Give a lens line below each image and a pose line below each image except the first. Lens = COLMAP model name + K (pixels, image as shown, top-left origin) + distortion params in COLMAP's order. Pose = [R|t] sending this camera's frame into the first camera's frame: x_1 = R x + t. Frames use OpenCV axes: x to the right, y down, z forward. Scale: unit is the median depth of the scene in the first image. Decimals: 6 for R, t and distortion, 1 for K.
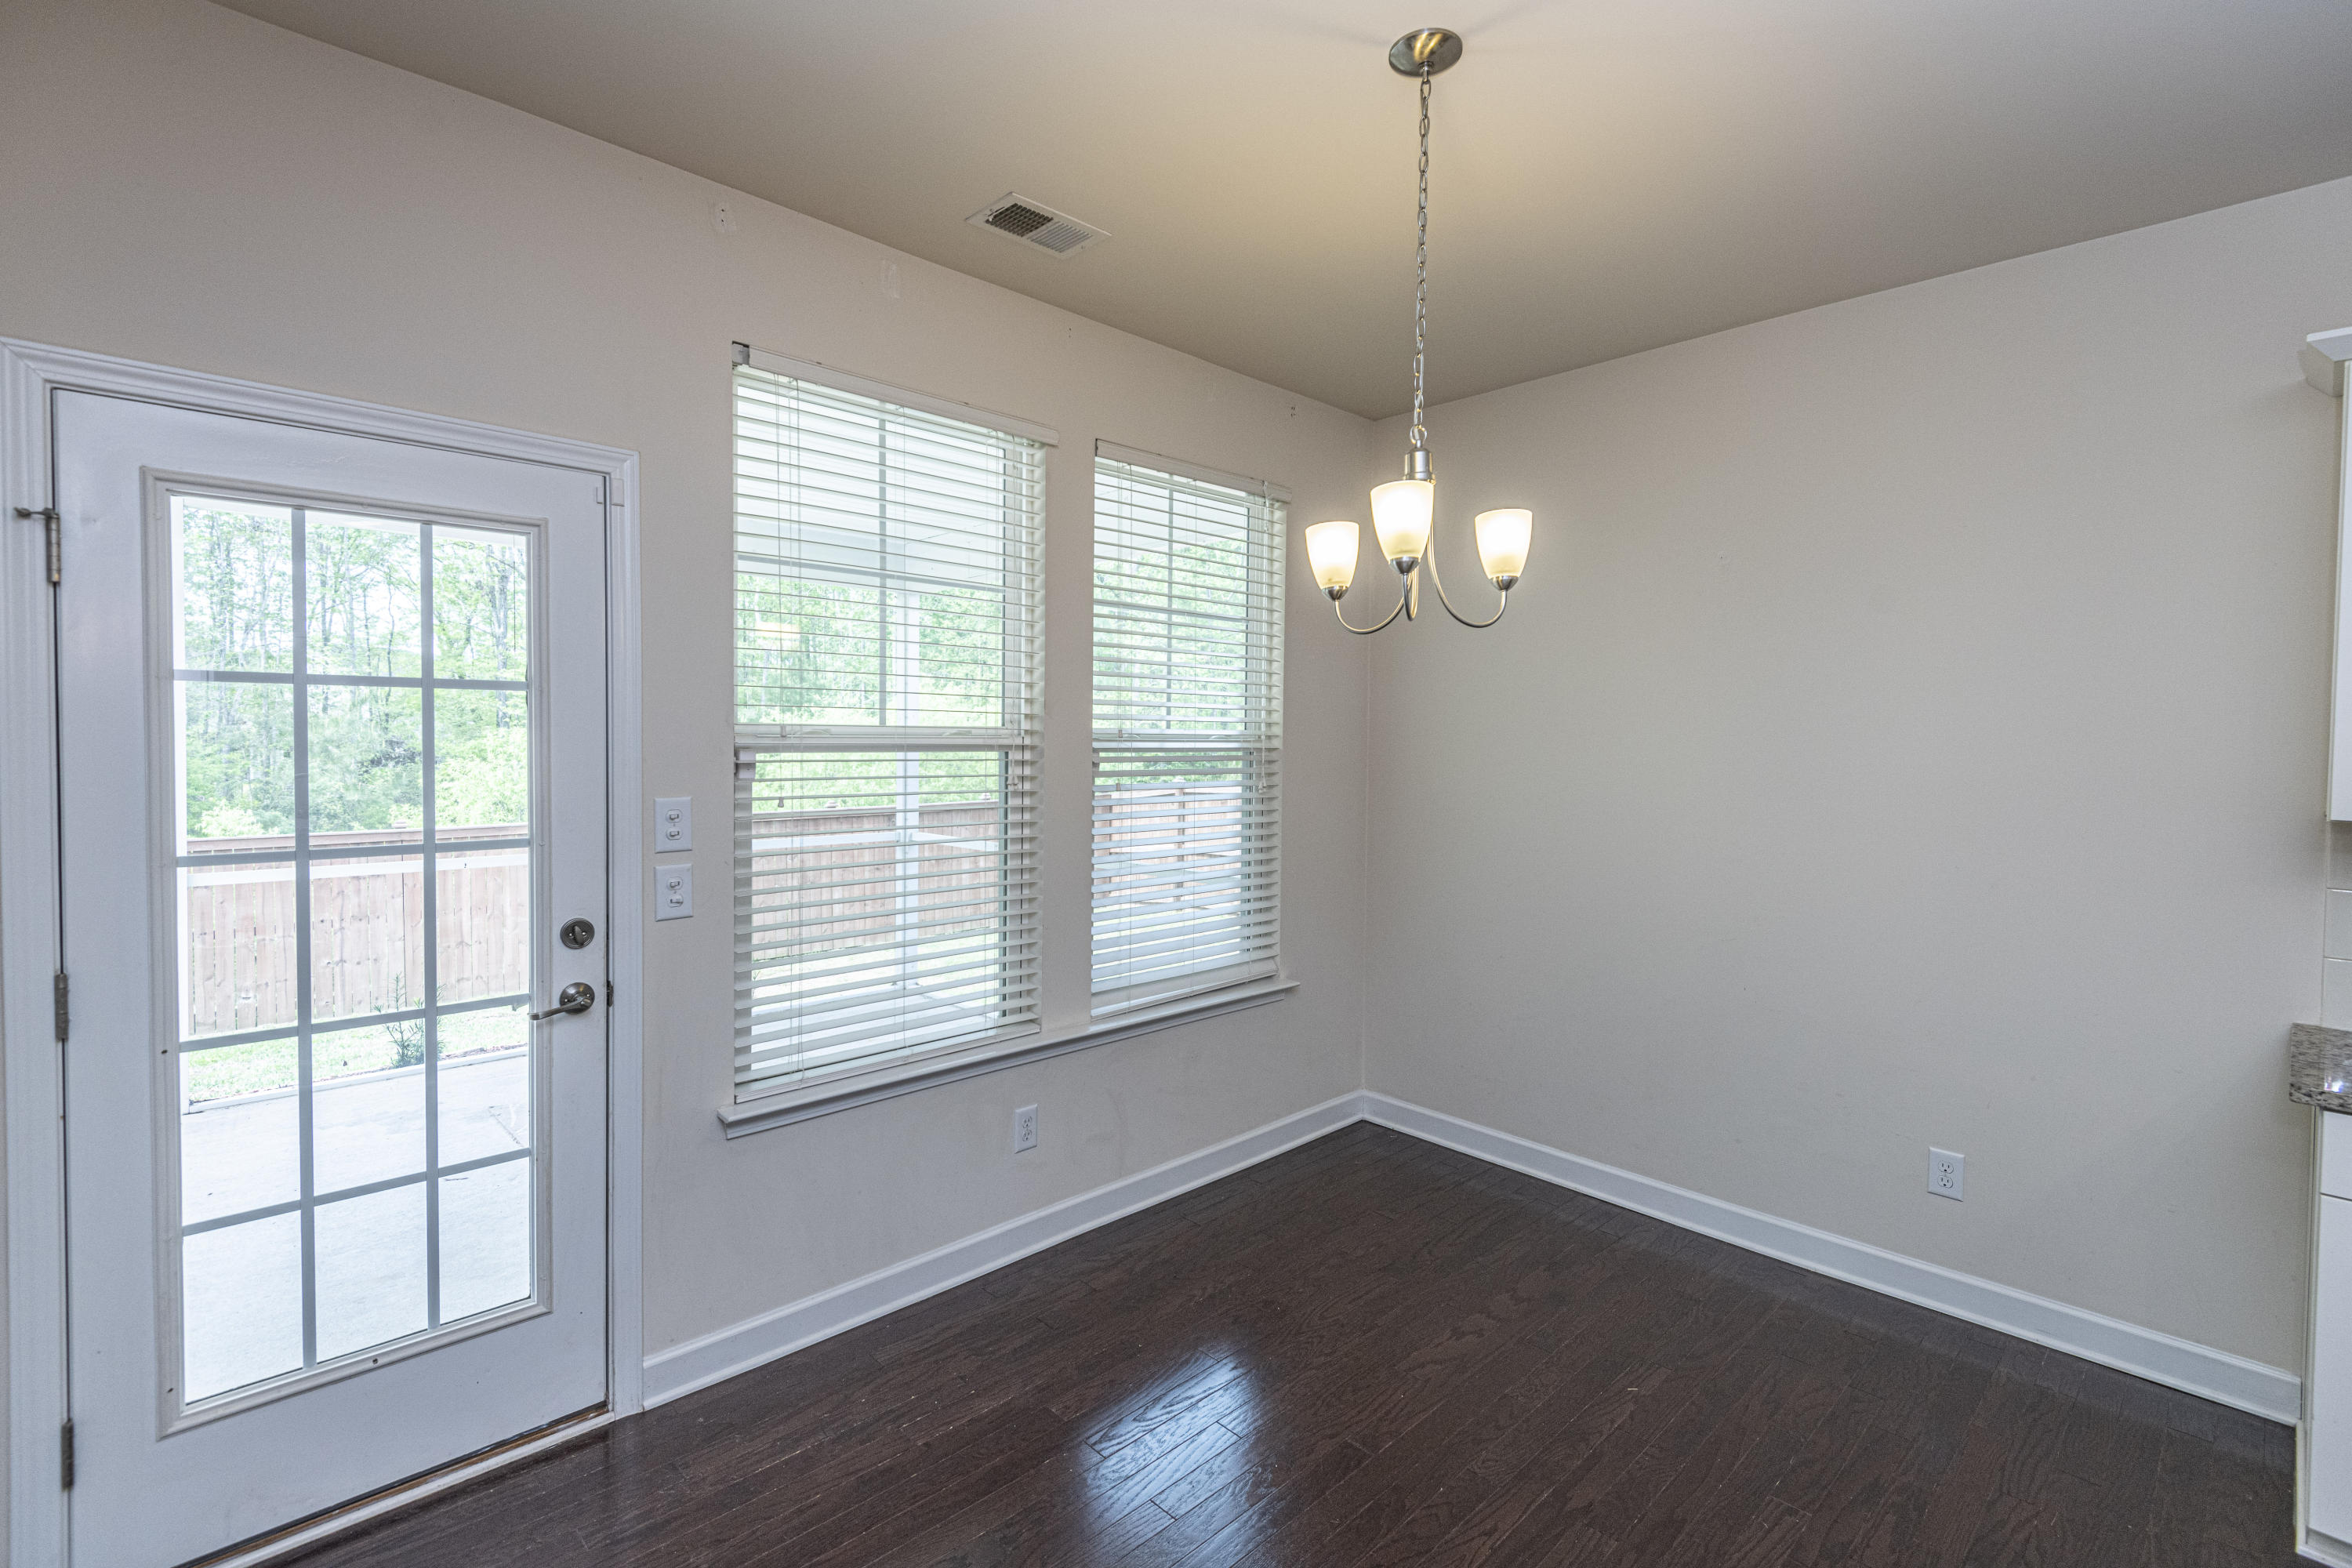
lens RADIAL K [[1060.8, 0, 1178.8], [0, 1060.8, 763.1], [0, 0, 1]] dist [0.029095, -0.017495]
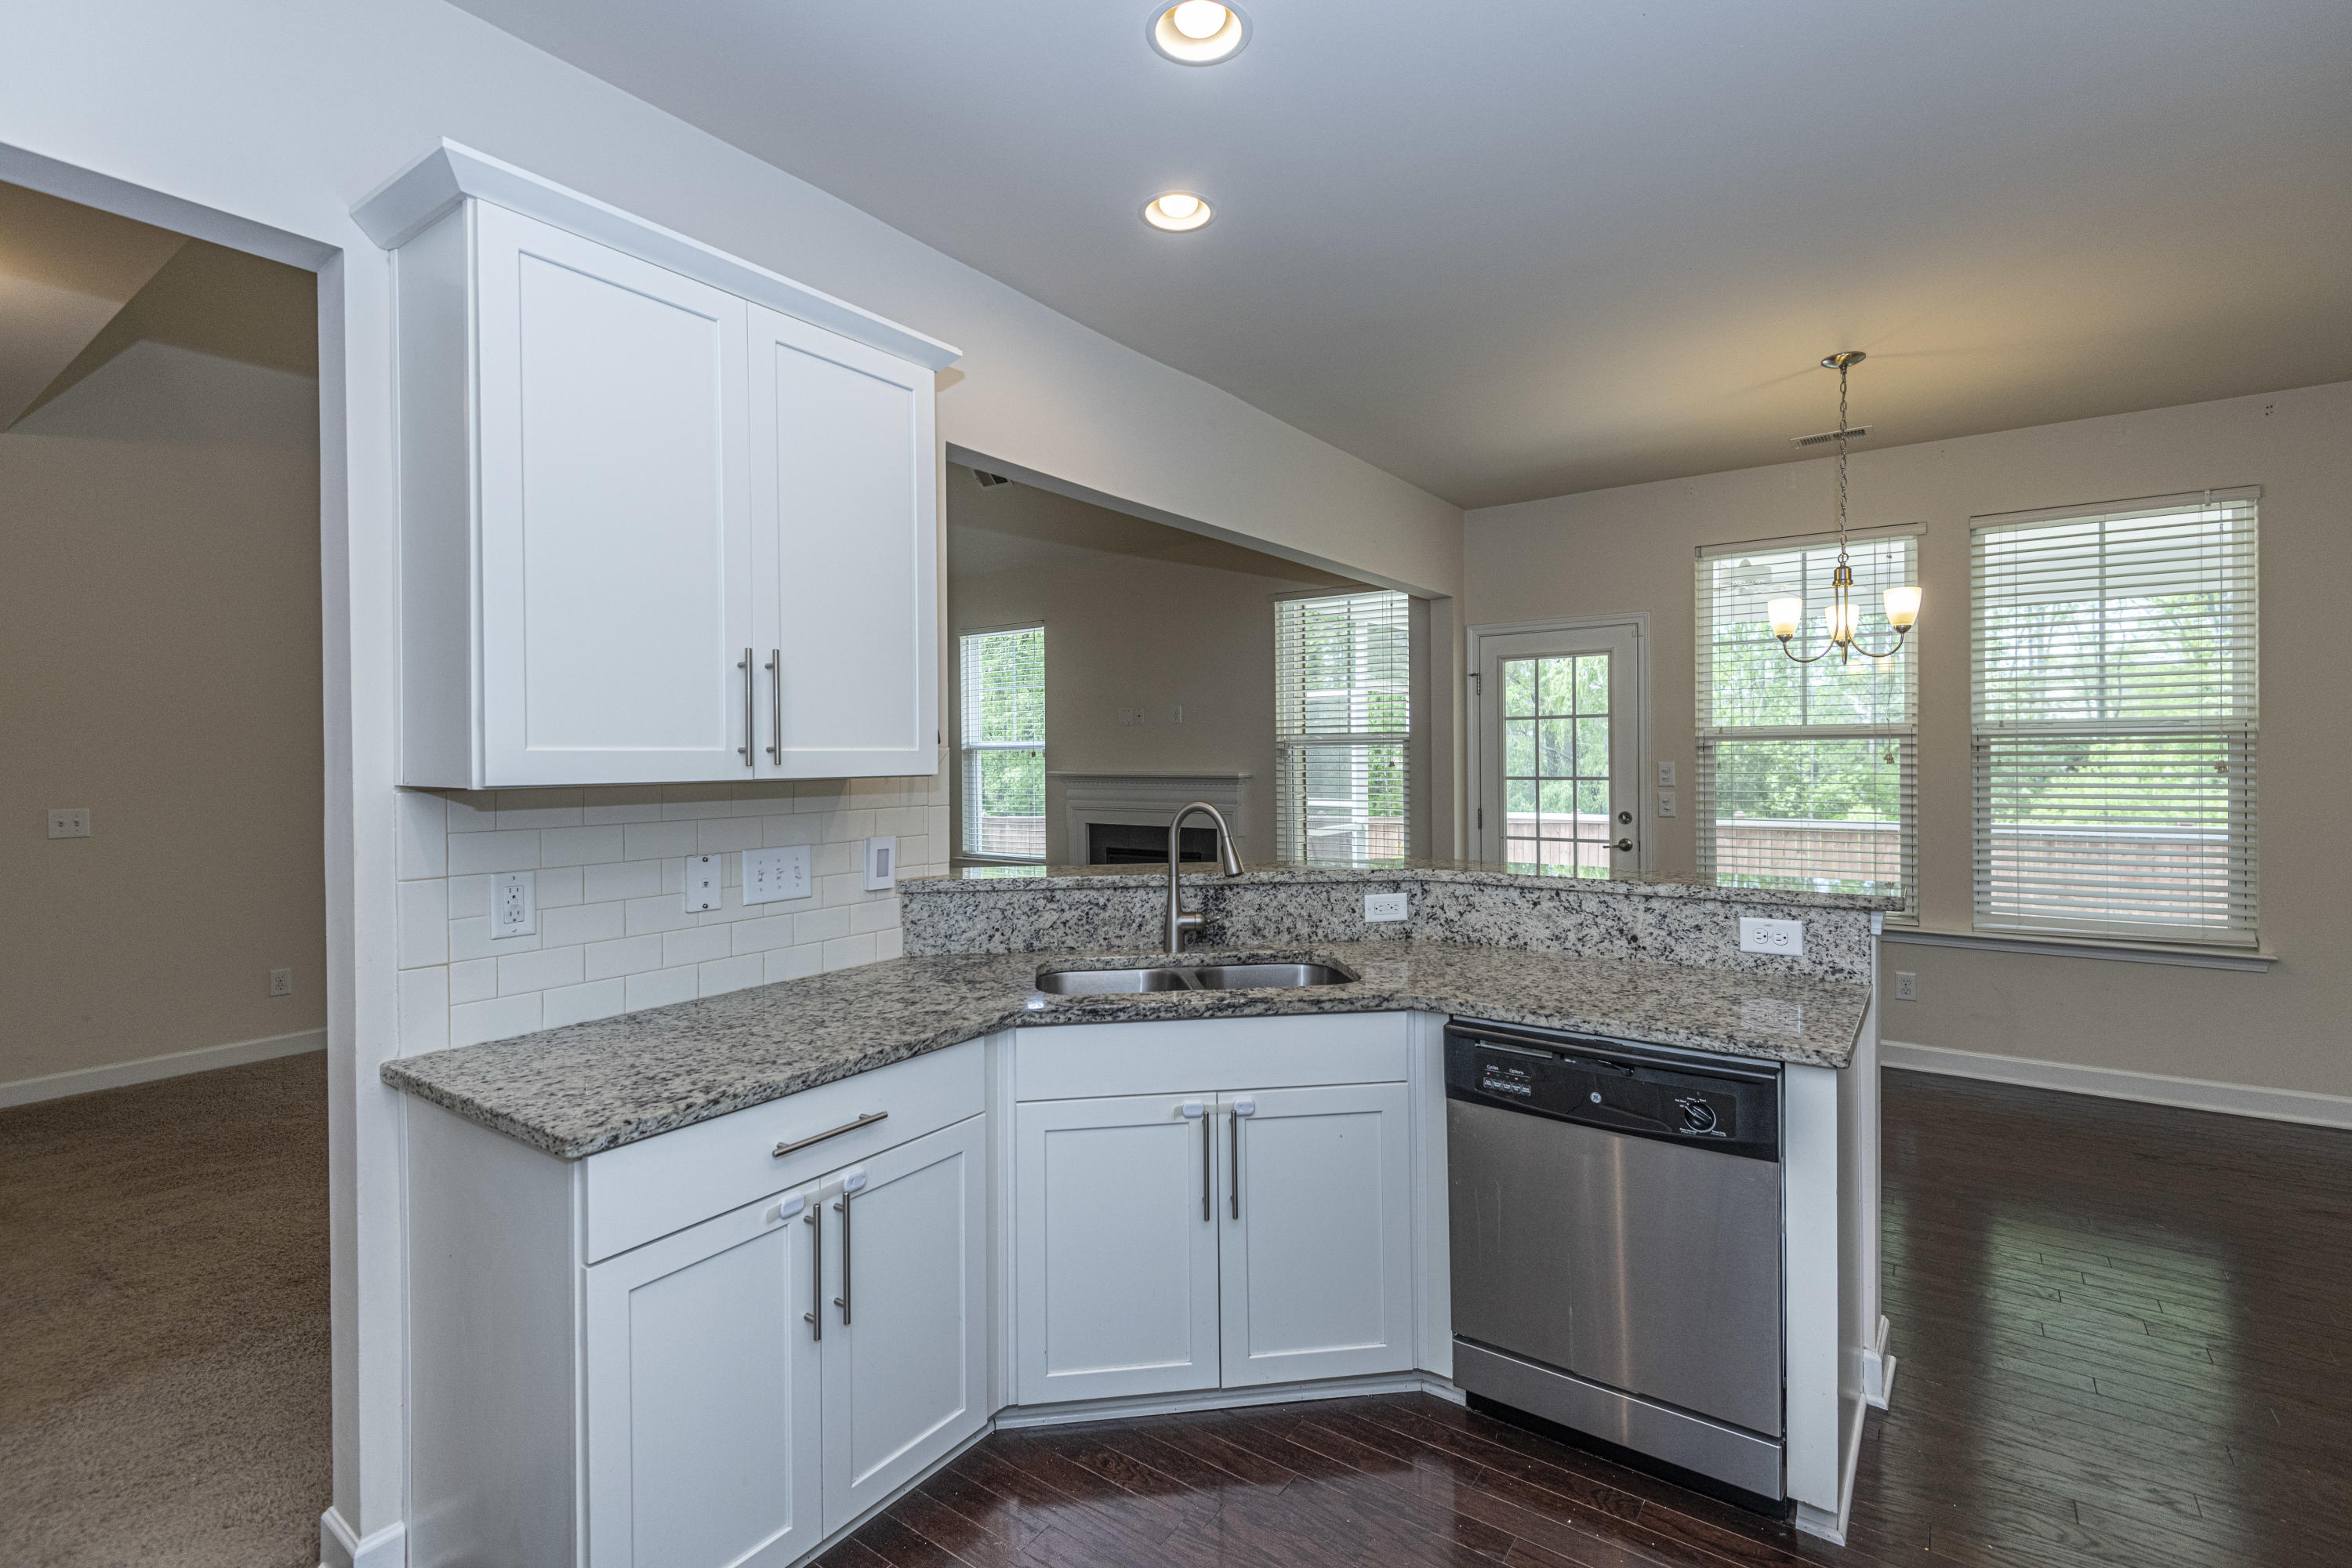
lens RADIAL K [[1060.8, 0, 1178.8], [0, 1060.8, 763.1], [0, 0, 1]] dist [0.029095, -0.017495]
pose [[0.182973, -0.003677, -0.983111, 1.568943], [-0.011480, 0.999917, -0.005876, 0.062398], [0.983051, 0.012361, 0.182915, -0.408444]]
